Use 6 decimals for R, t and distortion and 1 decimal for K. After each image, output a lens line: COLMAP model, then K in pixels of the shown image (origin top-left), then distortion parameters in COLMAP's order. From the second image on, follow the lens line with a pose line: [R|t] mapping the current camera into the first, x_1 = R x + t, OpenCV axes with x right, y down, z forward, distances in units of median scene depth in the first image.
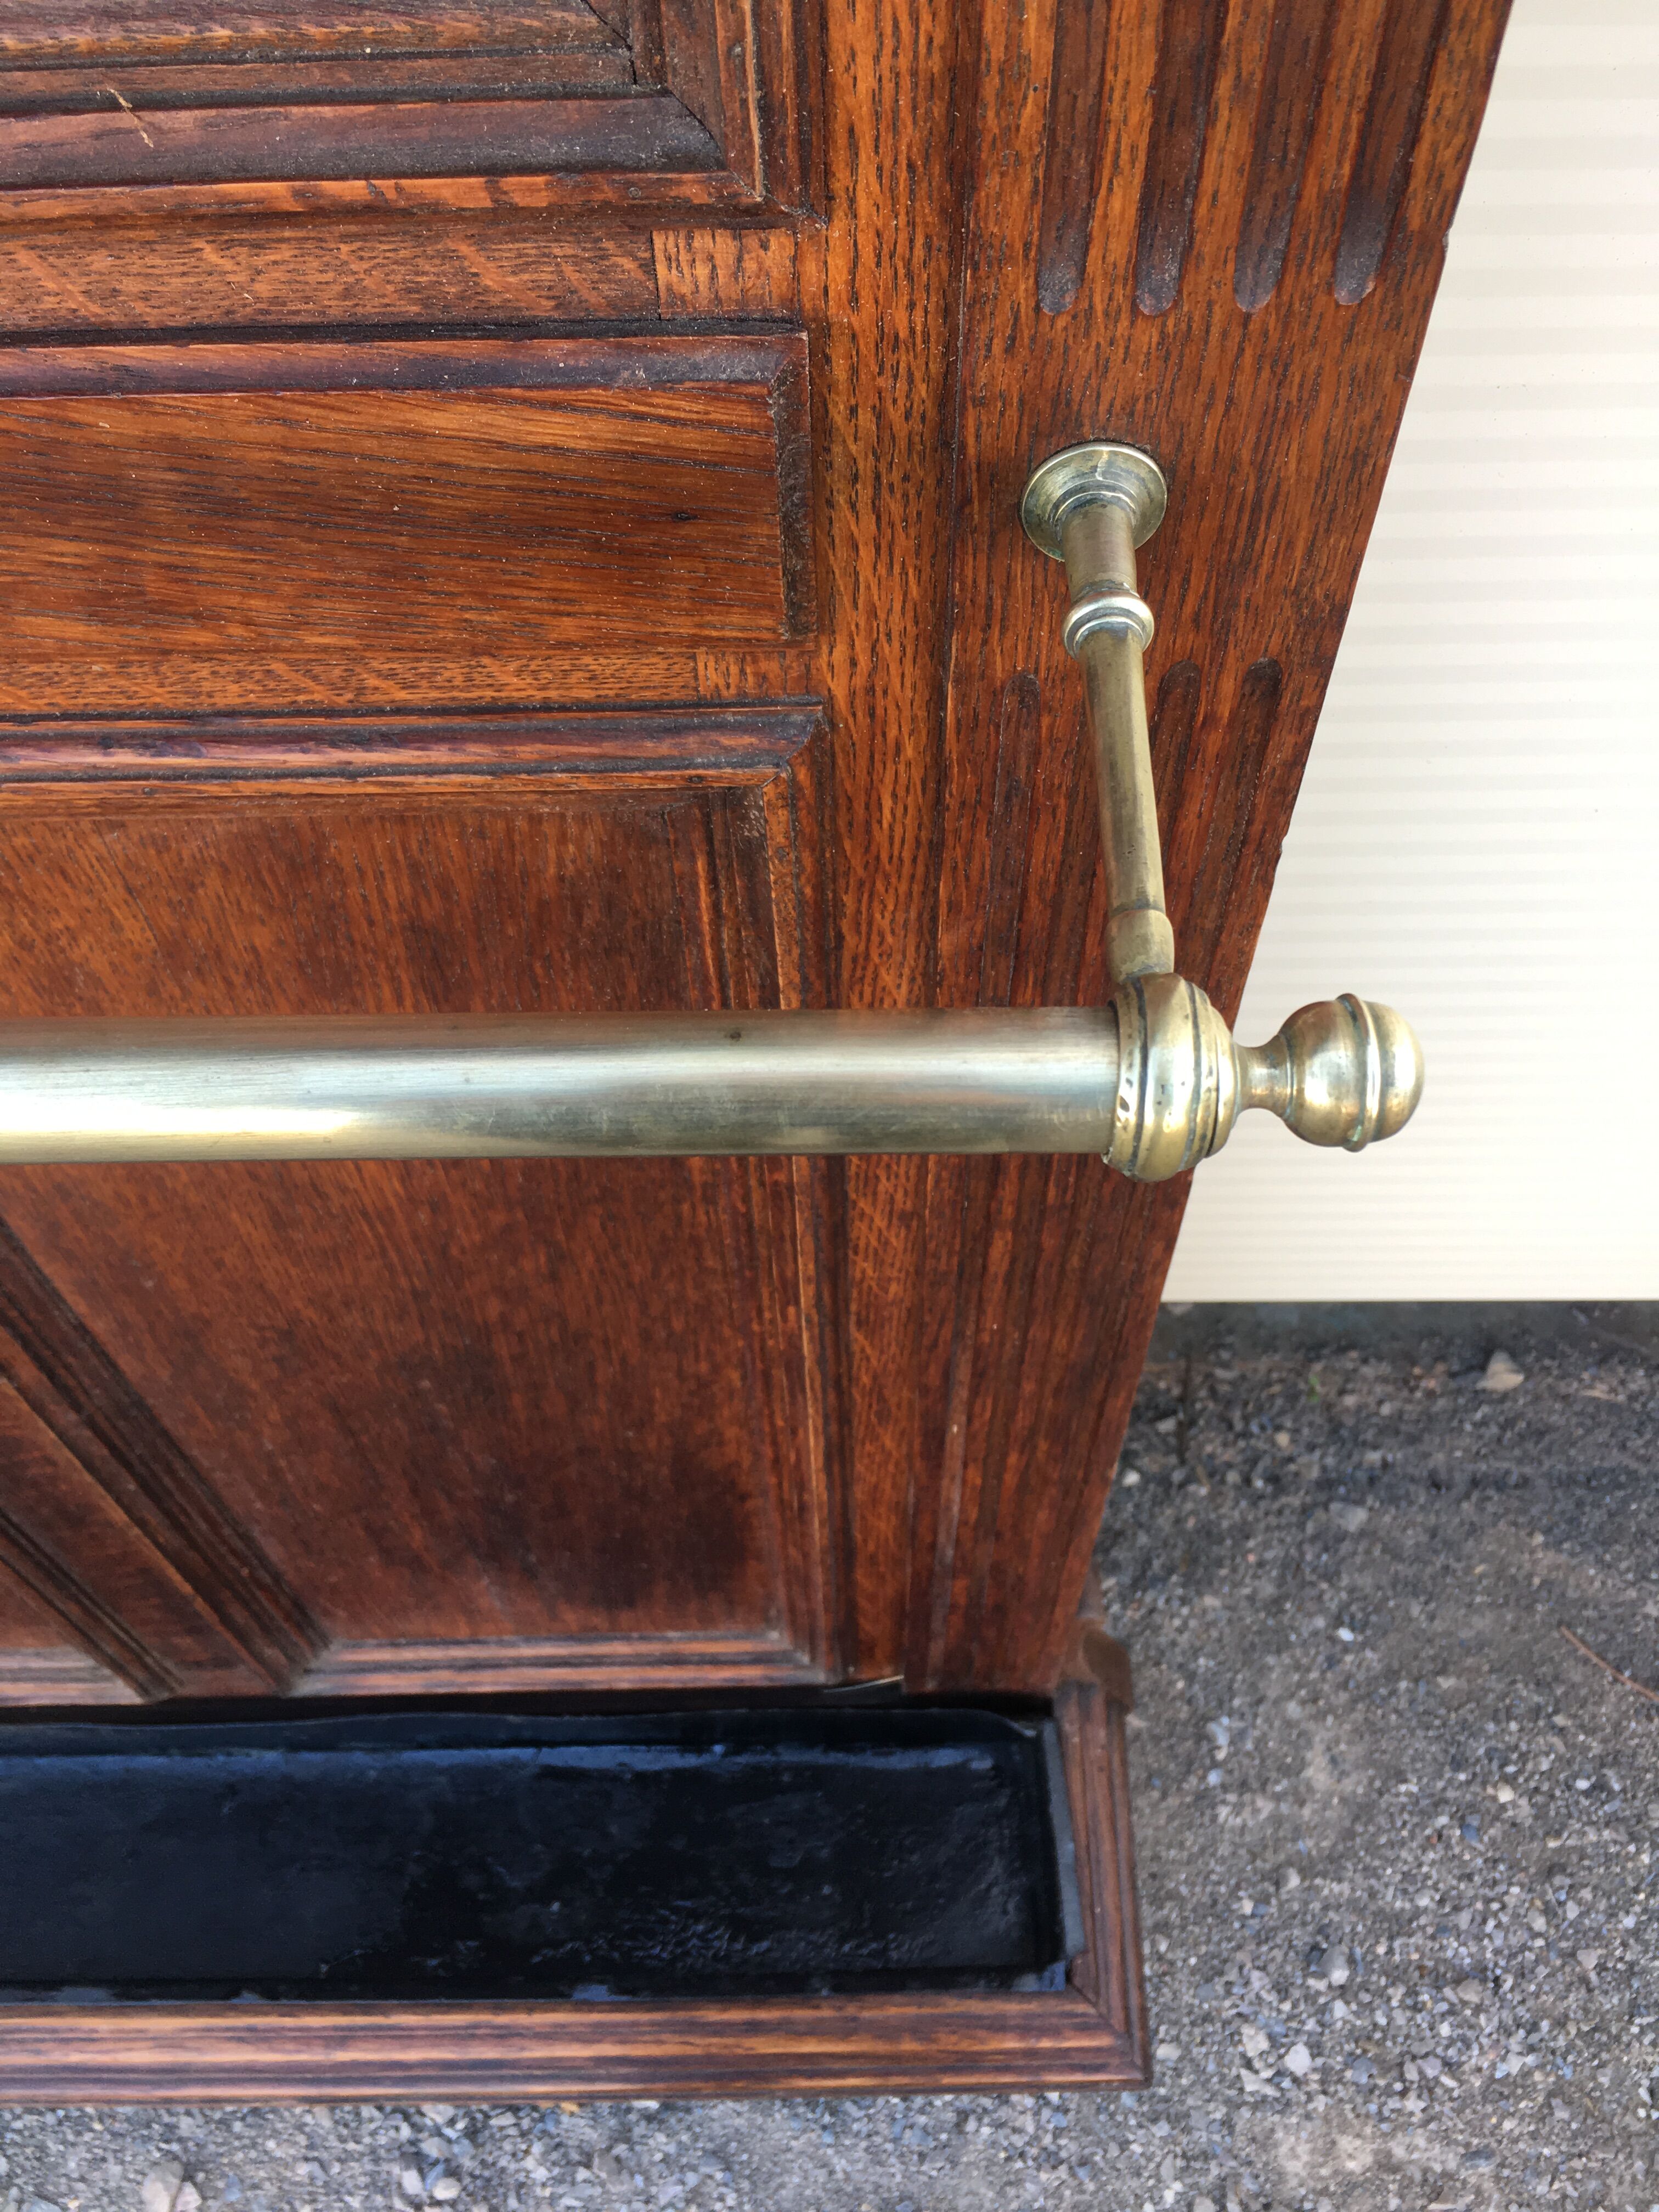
lens RADIAL K [[1834.6, 0, 864.1], [0, 1834.6, 1097.2], [0, 0, 1]] dist [0.073343, -0.122691]
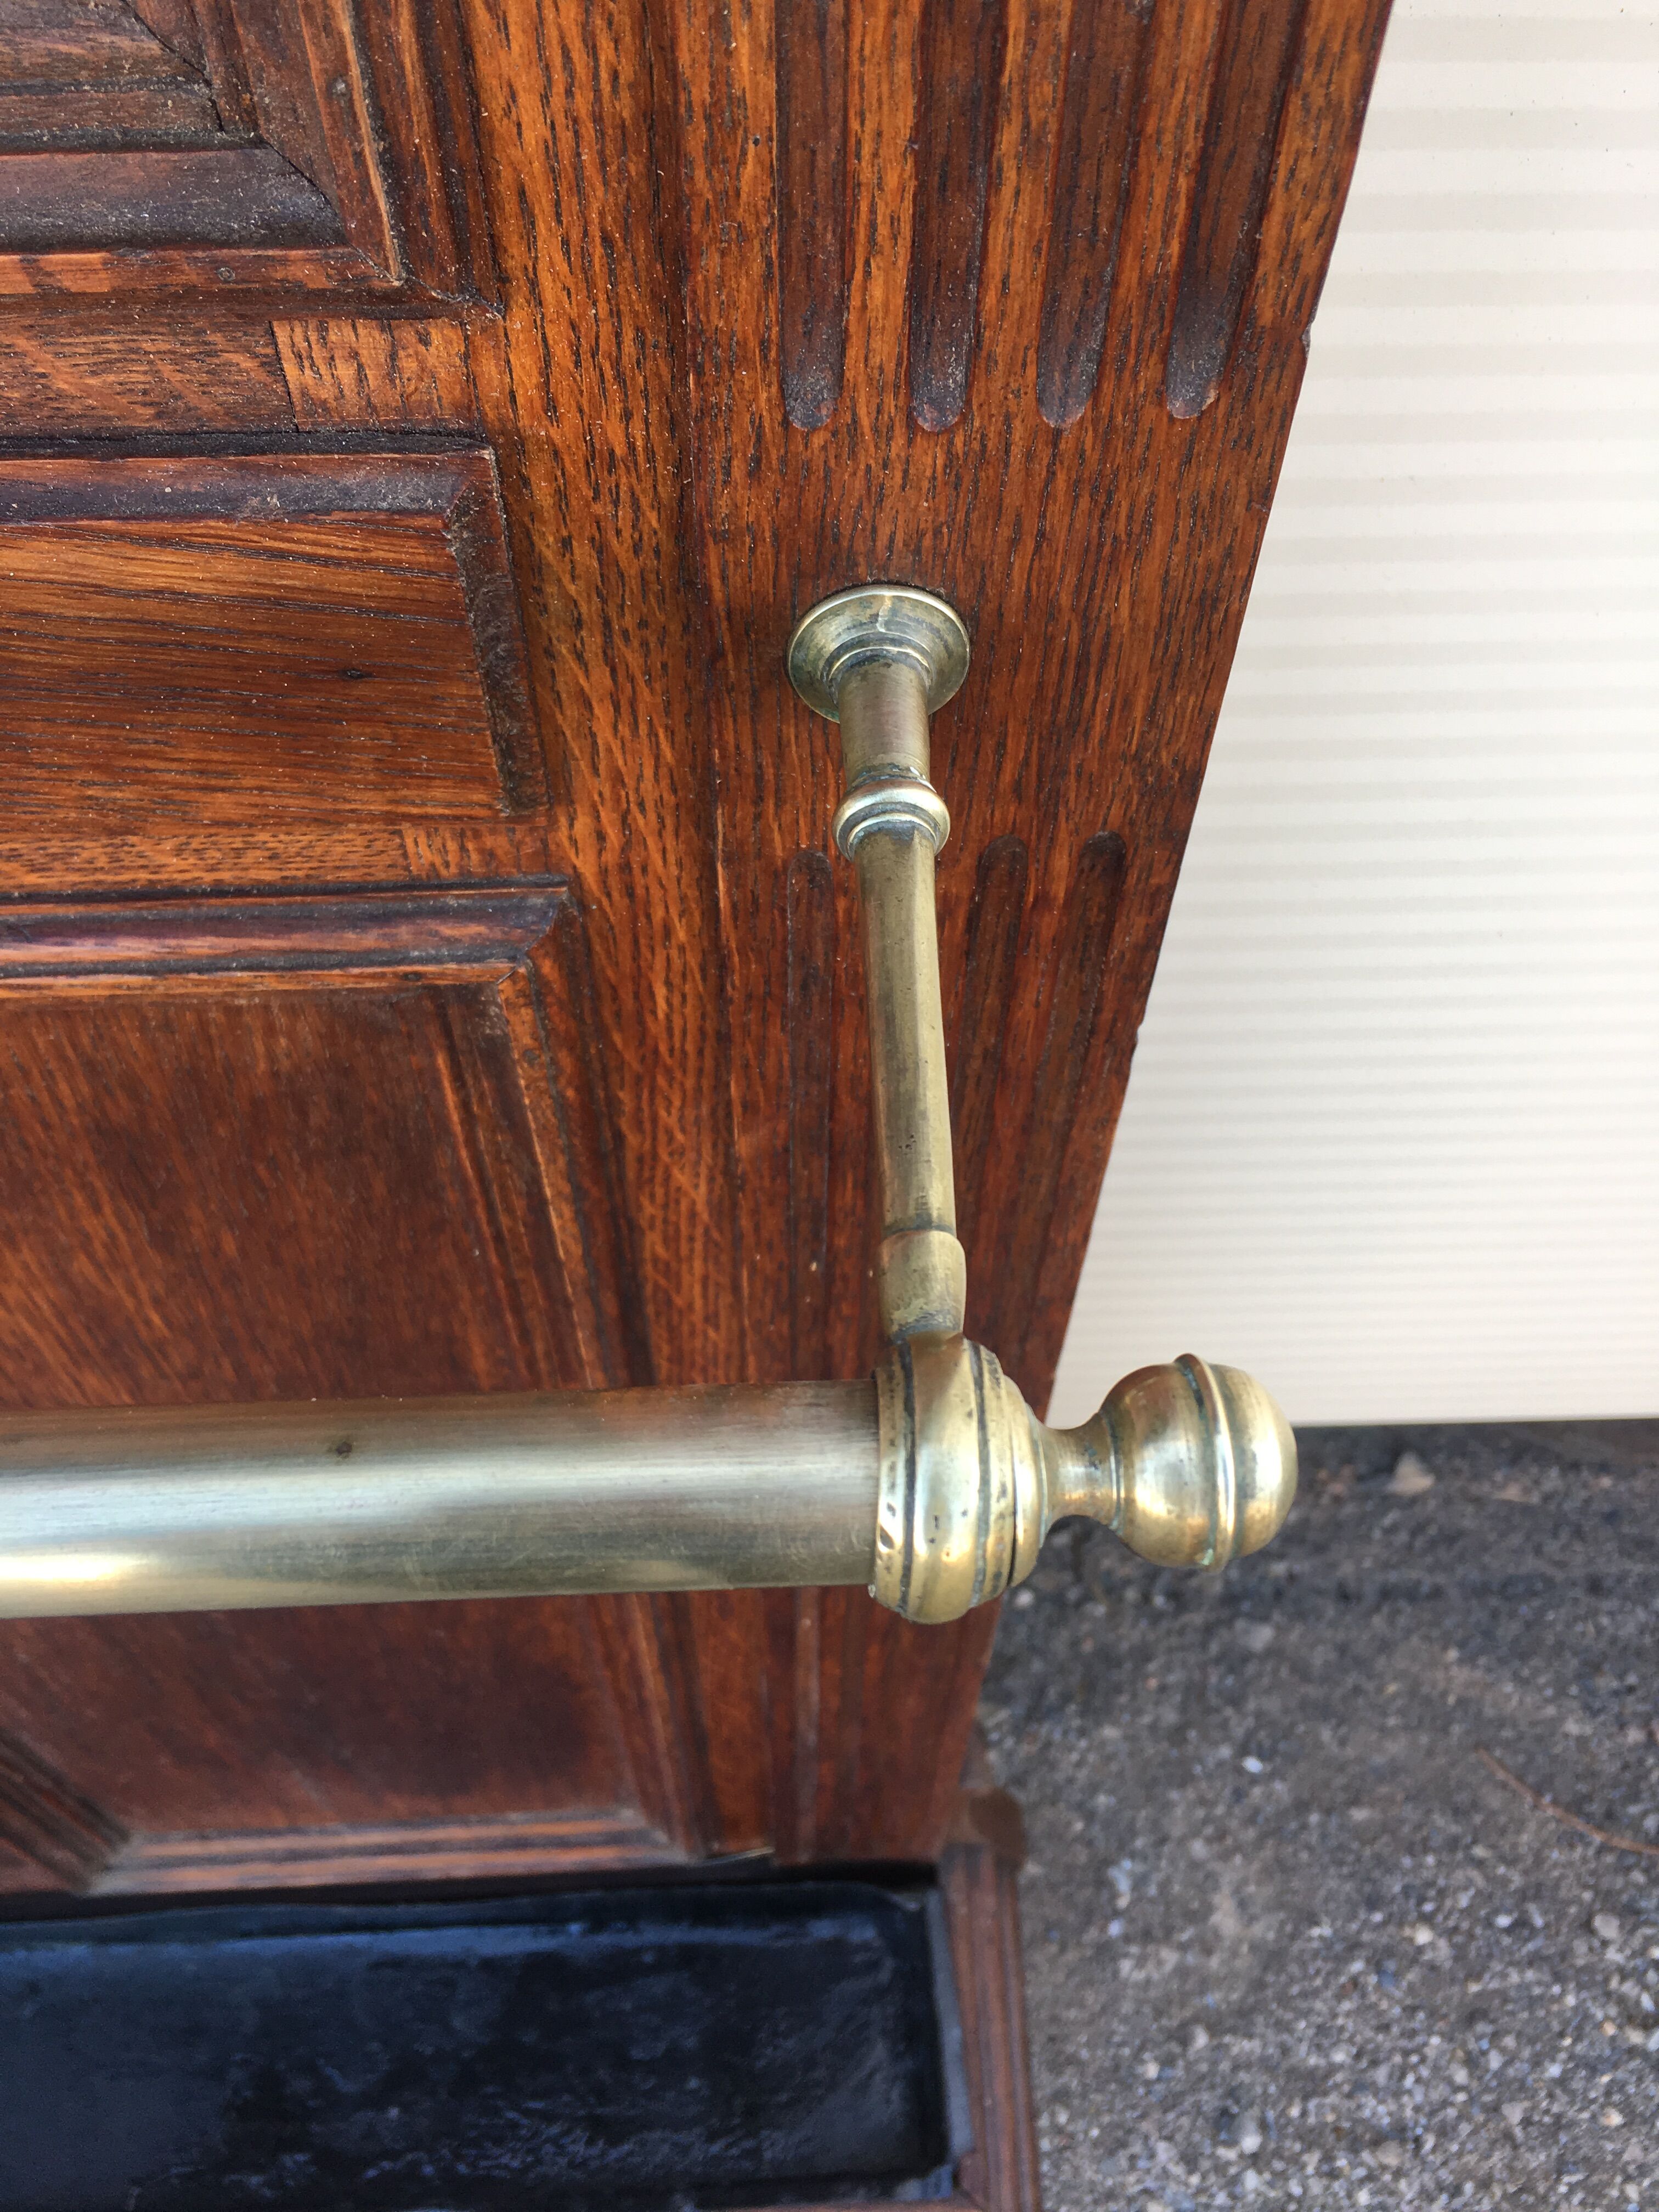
lens RADIAL K [[1834.6, 0, 864.1], [0, 1834.6, 1097.2], [0, 0, 1]] dist [0.073343, -0.122691]
pose [[0.998796, -0.015389, 0.046577, 0.071544], [0.015950, 0.999804, -0.011697, -0.112621], [-0.046388, 0.012426, 0.998846, 0.193610]]
